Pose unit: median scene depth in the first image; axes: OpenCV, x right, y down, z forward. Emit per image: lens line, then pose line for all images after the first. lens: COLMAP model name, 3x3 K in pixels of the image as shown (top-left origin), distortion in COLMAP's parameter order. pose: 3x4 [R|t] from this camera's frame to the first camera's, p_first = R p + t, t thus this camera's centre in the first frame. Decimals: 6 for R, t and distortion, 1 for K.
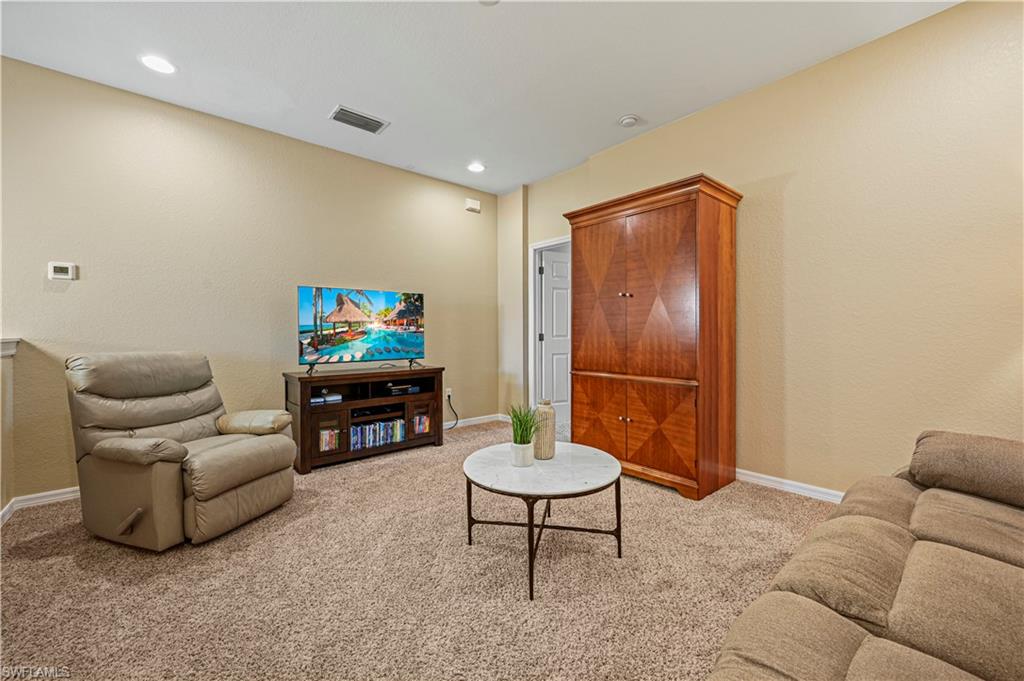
lens RADIAL K [[409.3, 0, 514.1], [0, 409.3, 333.9], [0, 0, 1]] dist [0.000864, 0.000044]
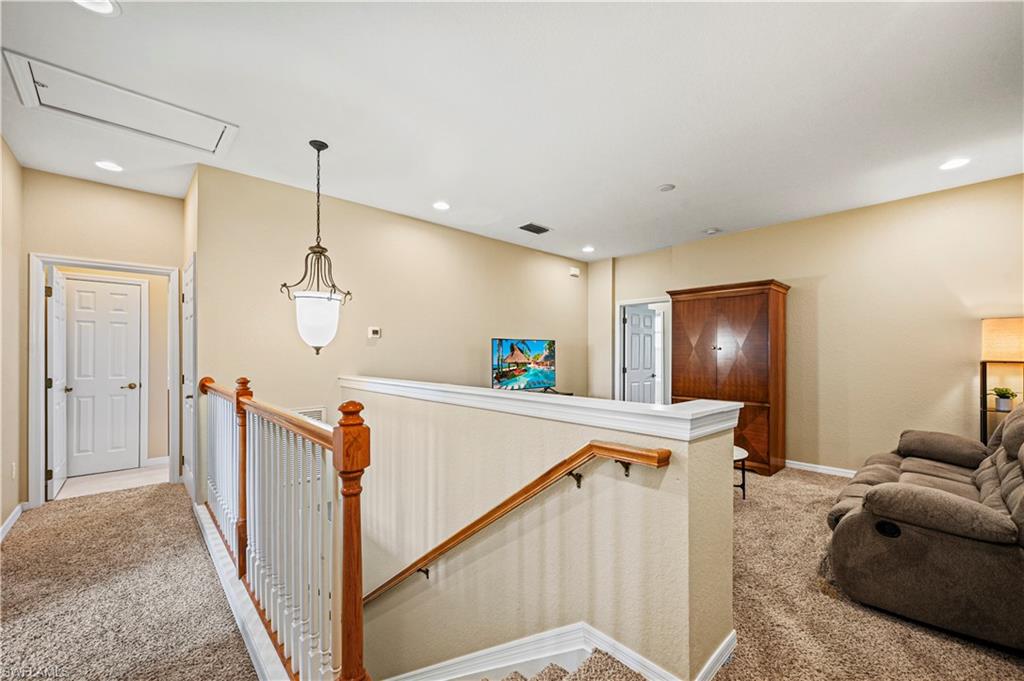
lens RADIAL K [[413.0, 0, 509.3], [0, 413.0, 351.5], [0, 0, 1]] dist [0.001053, 0.000268]
pose [[0.999385, 0.006064, 0.034528, -0.556153], [-0.005677, 0.999920, -0.011289, -0.059395], [-0.034594, 0.011086, 0.999340, -0.531426]]
